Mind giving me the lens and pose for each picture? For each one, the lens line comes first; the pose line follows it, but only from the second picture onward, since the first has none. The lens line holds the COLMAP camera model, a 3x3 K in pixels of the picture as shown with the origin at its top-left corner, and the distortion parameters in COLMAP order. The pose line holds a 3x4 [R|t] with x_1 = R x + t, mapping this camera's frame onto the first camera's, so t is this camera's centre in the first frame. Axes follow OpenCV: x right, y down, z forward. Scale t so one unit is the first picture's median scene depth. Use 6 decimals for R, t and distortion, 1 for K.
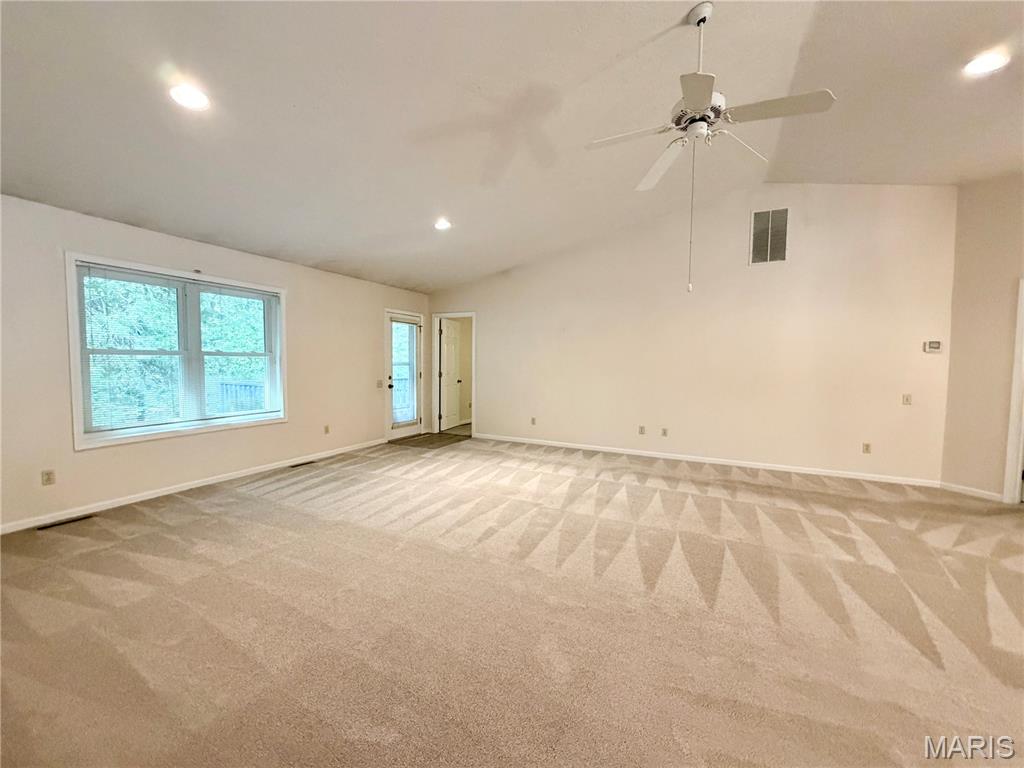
lens RADIAL K [[408.7, 0, 507.8], [0, 408.7, 384.5], [0, 0, 1]] dist [-0.001407, 0.000092]
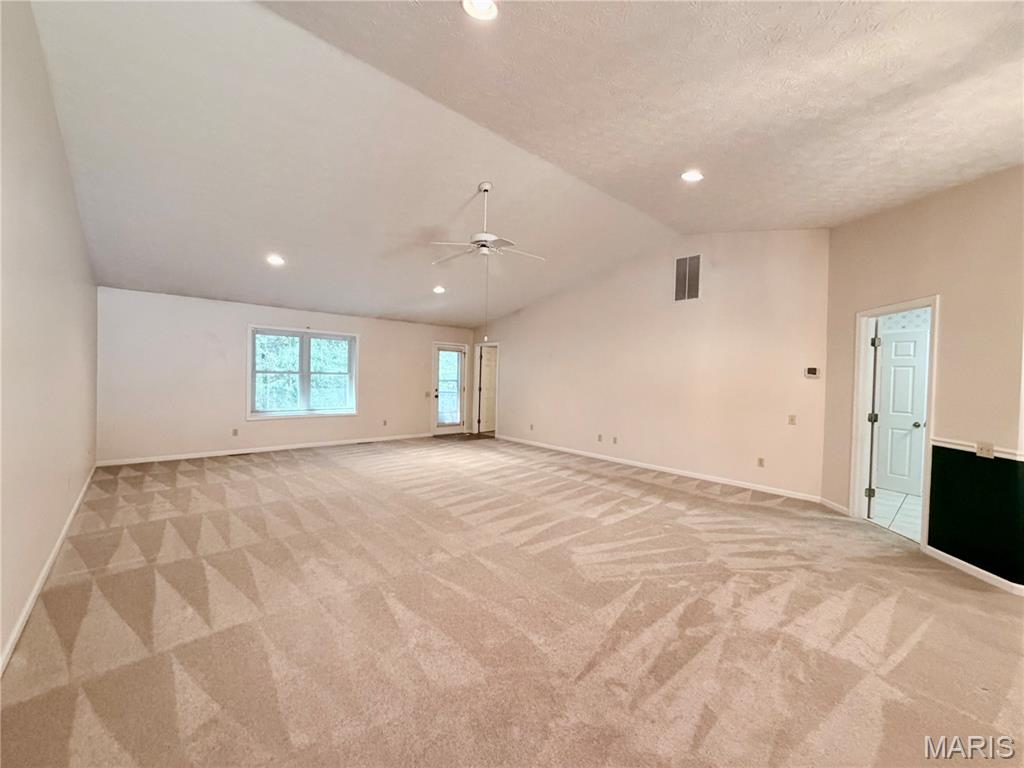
lens RADIAL K [[408.7, 0, 508.8], [0, 408.7, 382.1], [0, 0, 1]] dist [-0.001407, 0.000092]
pose [[0.929423, 0.016991, -0.368626, 0.607774], [-0.034841, 0.998518, -0.041819, 0.006984], [0.367369, 0.051710, 0.928637, -0.284245]]
